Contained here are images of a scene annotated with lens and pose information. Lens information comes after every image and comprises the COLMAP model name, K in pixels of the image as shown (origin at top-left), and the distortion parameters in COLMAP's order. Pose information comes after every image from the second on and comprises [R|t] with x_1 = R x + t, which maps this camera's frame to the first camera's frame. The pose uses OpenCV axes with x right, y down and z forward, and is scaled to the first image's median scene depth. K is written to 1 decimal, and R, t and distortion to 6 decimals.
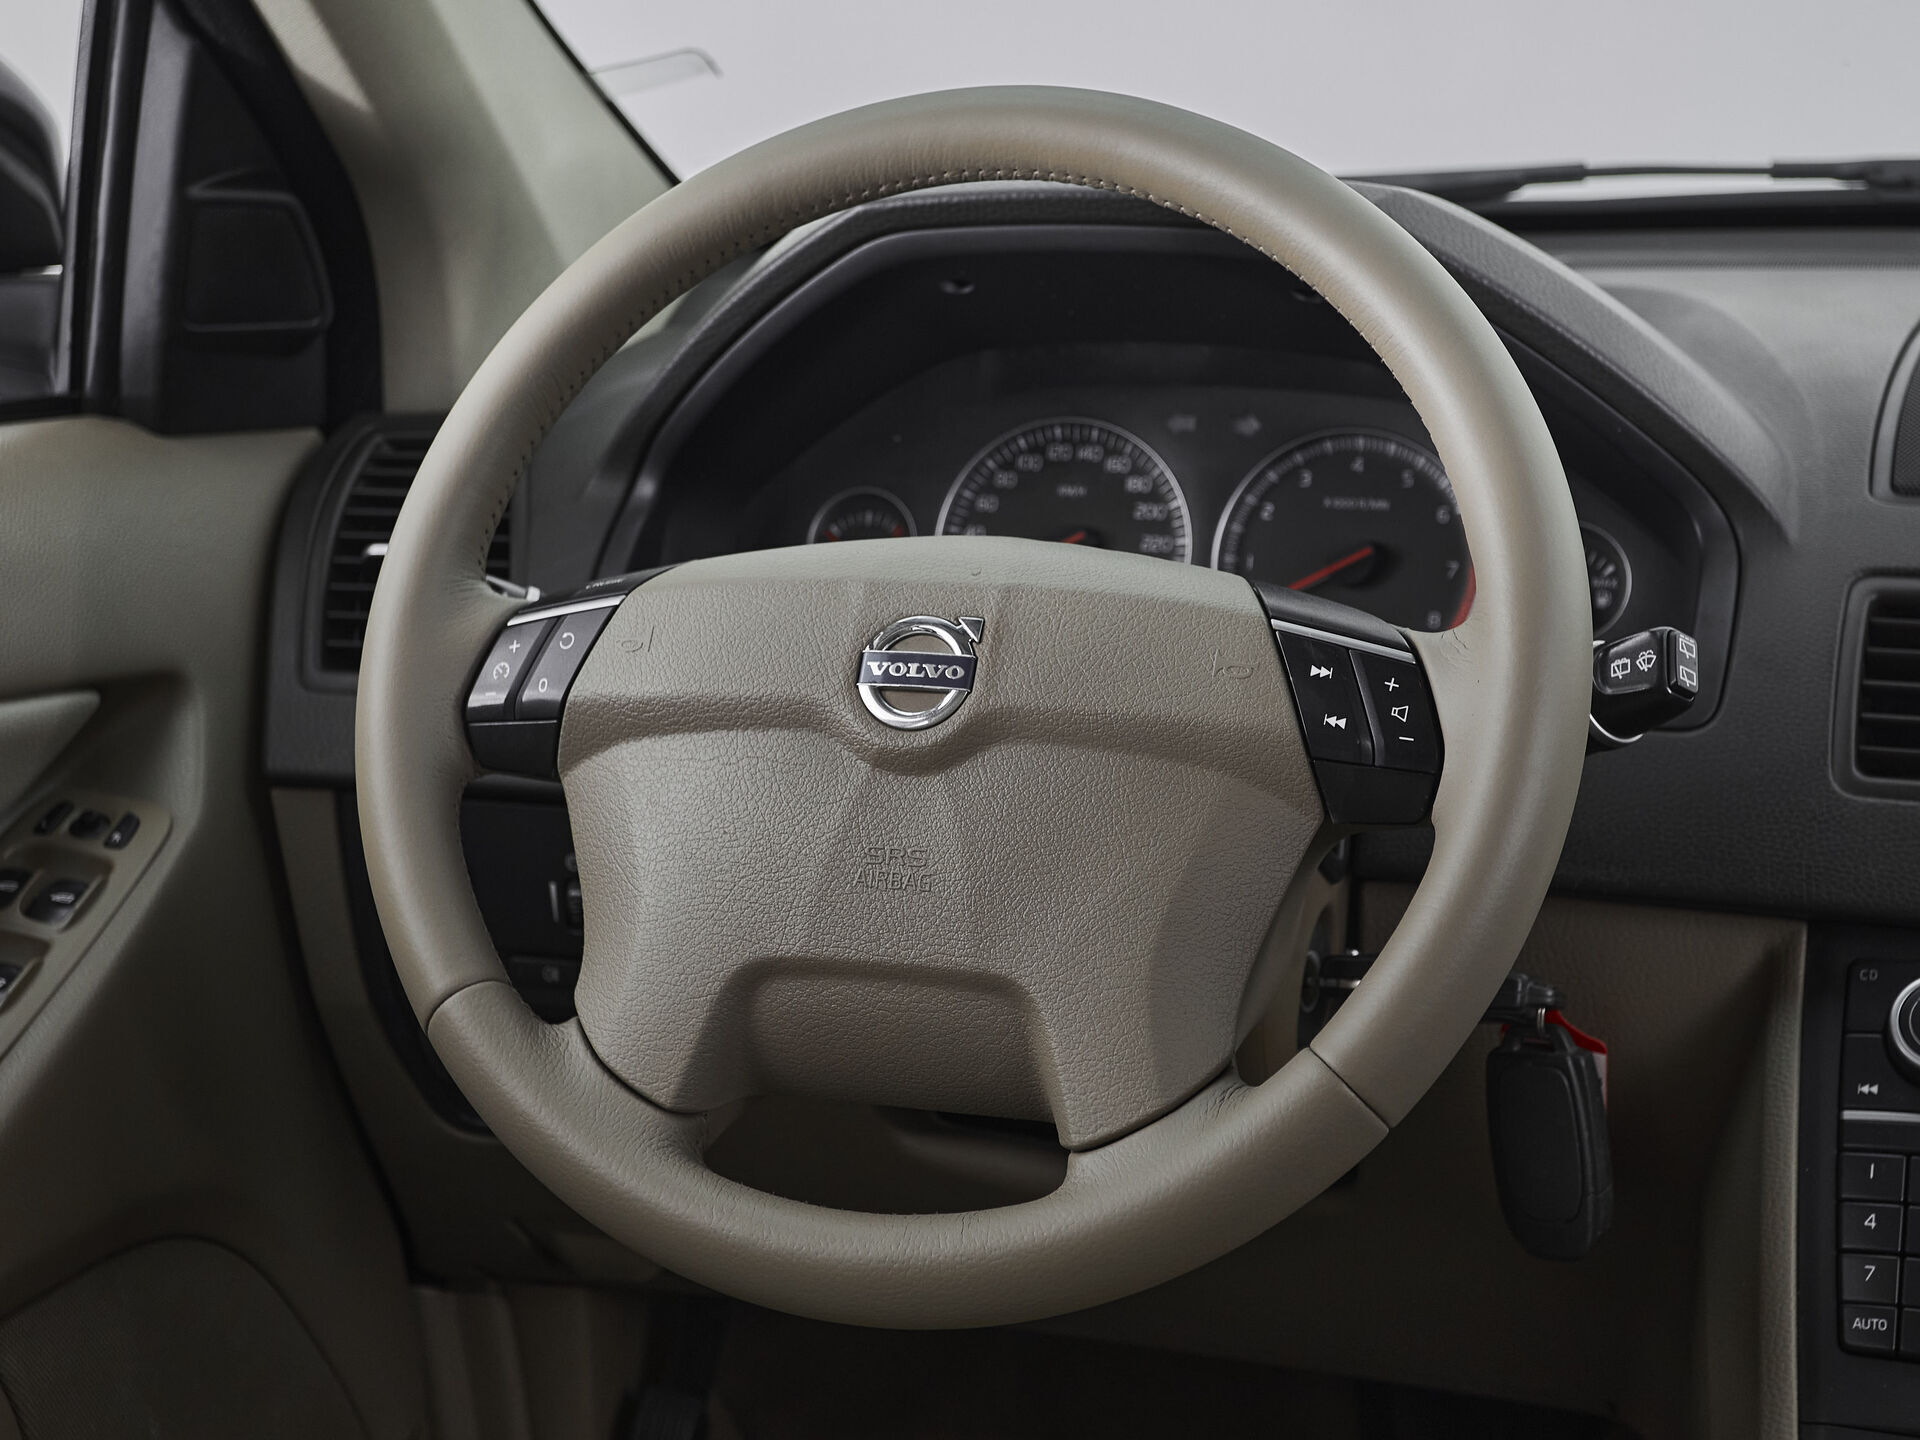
lens RADIAL K [[2951.6, 0, 941.4], [0, 2951.6, 678.5], [0, 0, 1]] dist [0.039858, 0.000000]
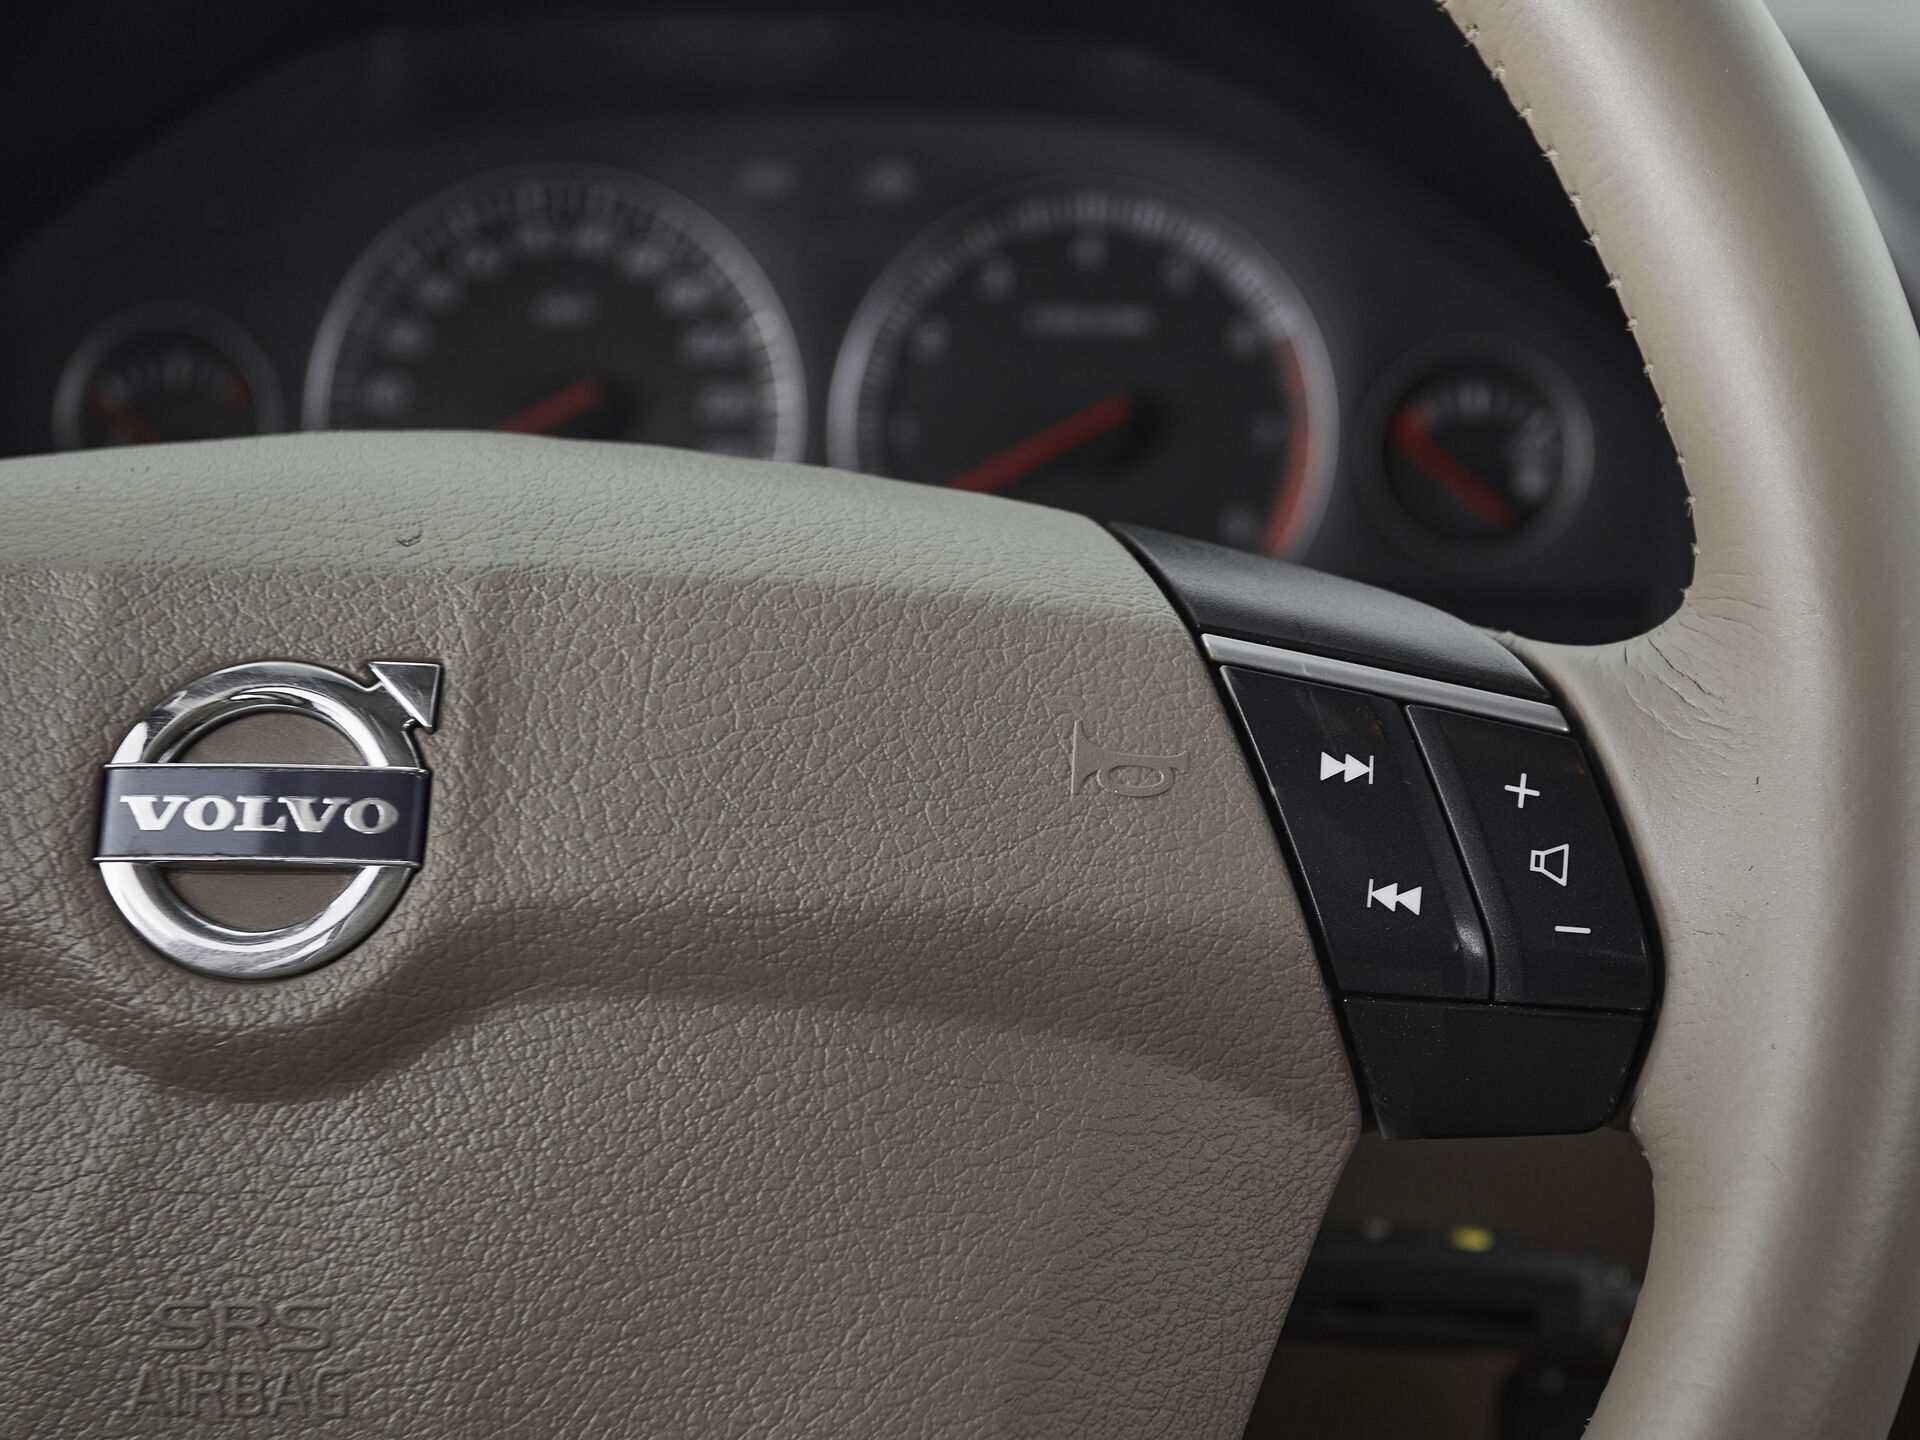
lens RADIAL K [[2951.6, 0, 1213.0], [0, 2951.6, 839.7], [0, 0, 1]] dist [0.039858, 0.000000]
pose [[0.959641, -0.074915, 0.271066, 0.004783], [0.042593, 0.991464, 0.123225, -0.039315], [-0.277984, -0.106706, 0.954641, 0.594480]]
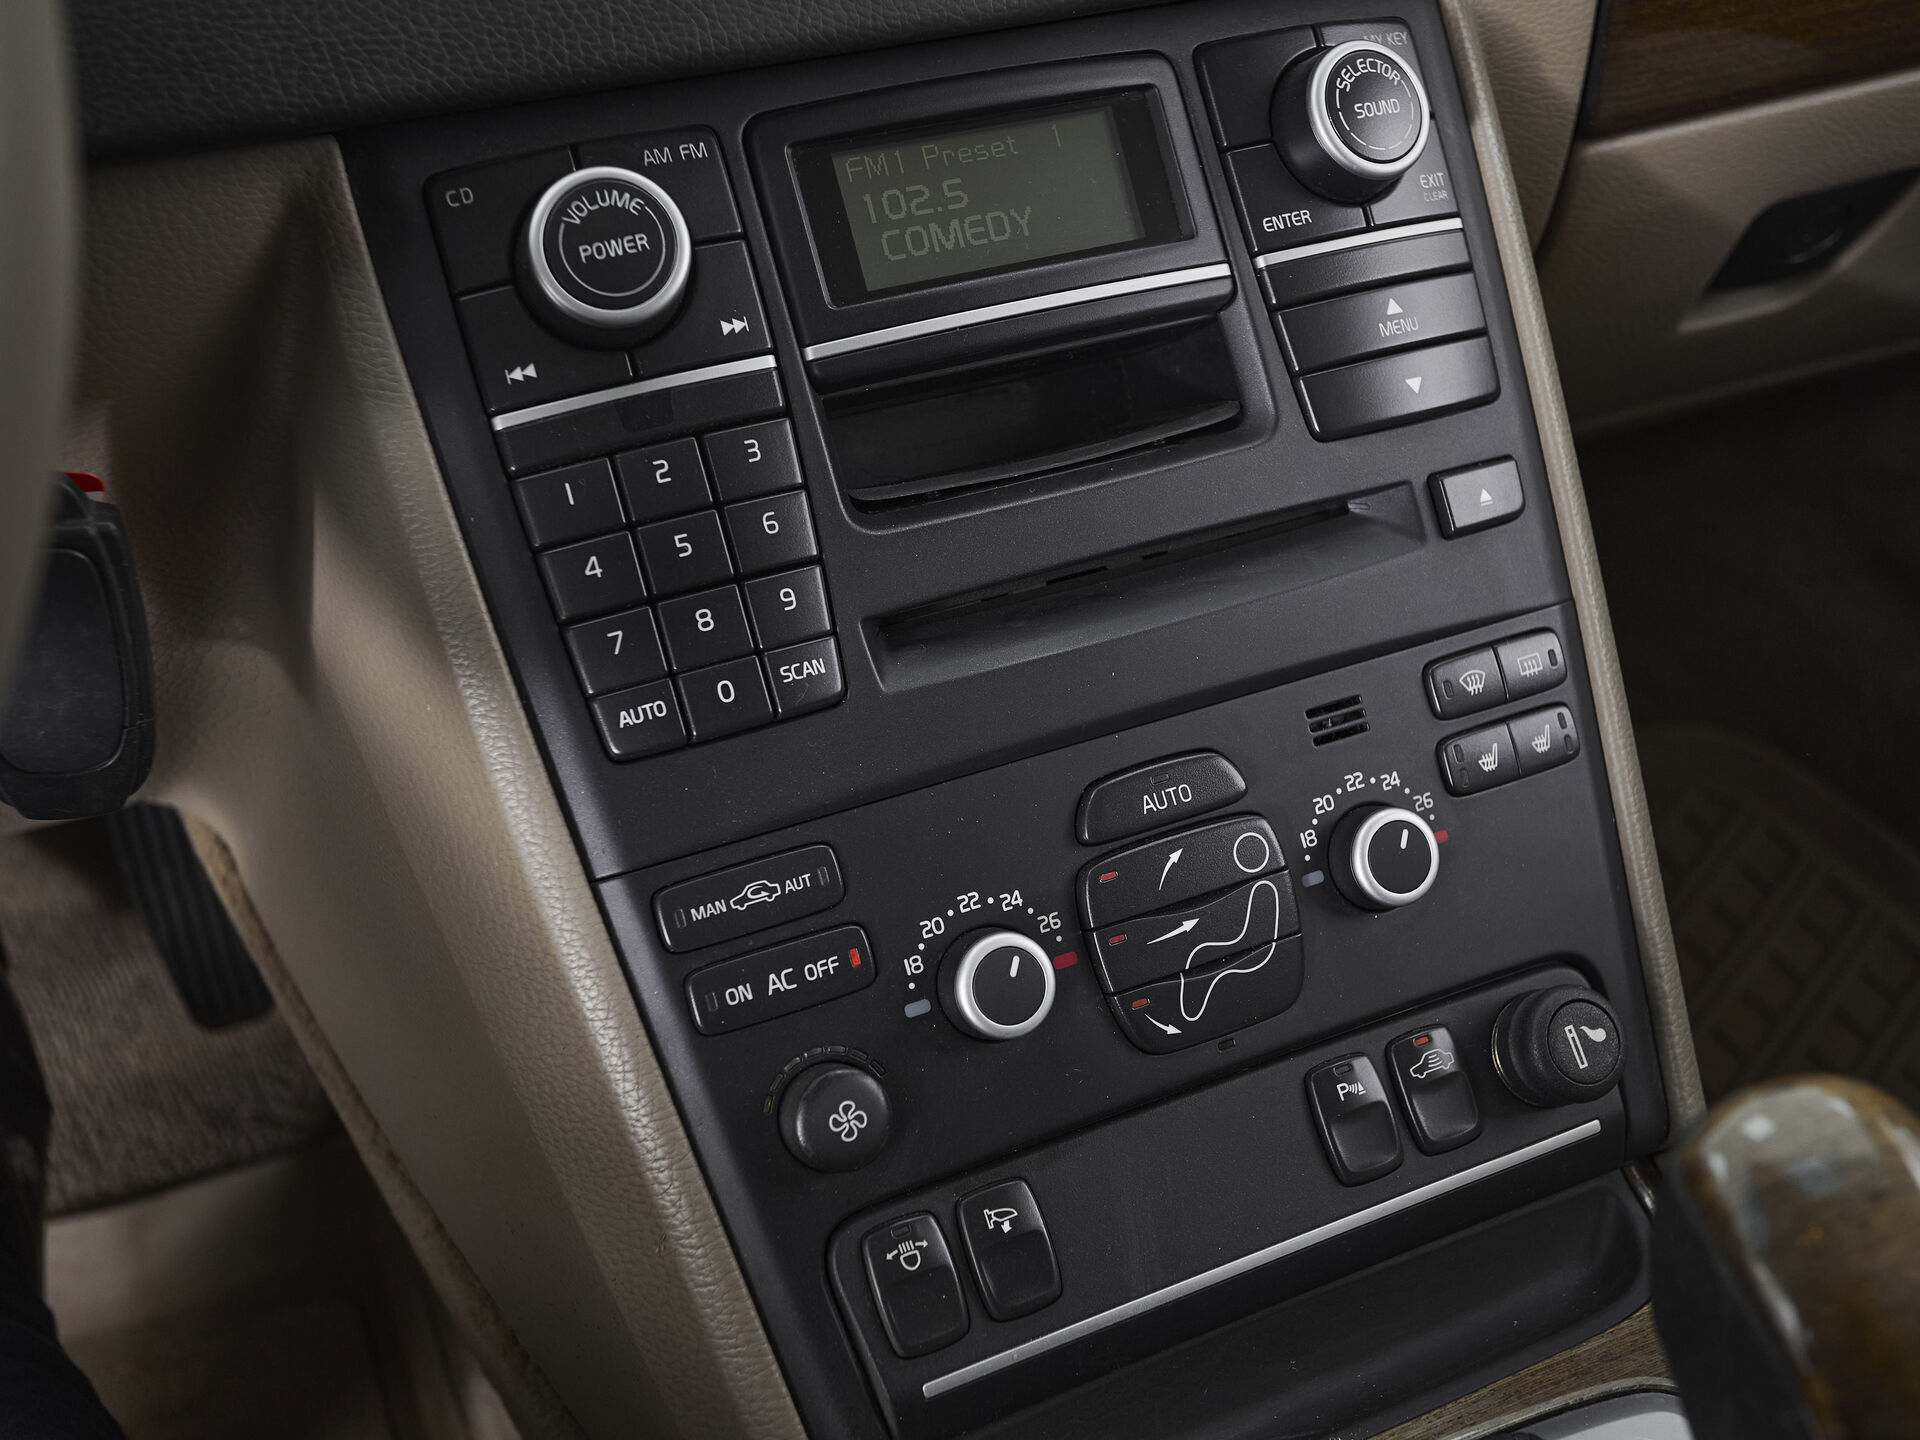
lens RADIAL K [[2168.4, 0, 954.0], [0, 2168.4, 704.7], [0, 0, 1]] dist [0.019679, 0.000000]
pose [[0.711322, -0.397237, 0.579848, 0.077780], [0.149895, 0.891733, 0.427018, 0.013934], [-0.686696, -0.216831, 0.693853, 0.622632]]
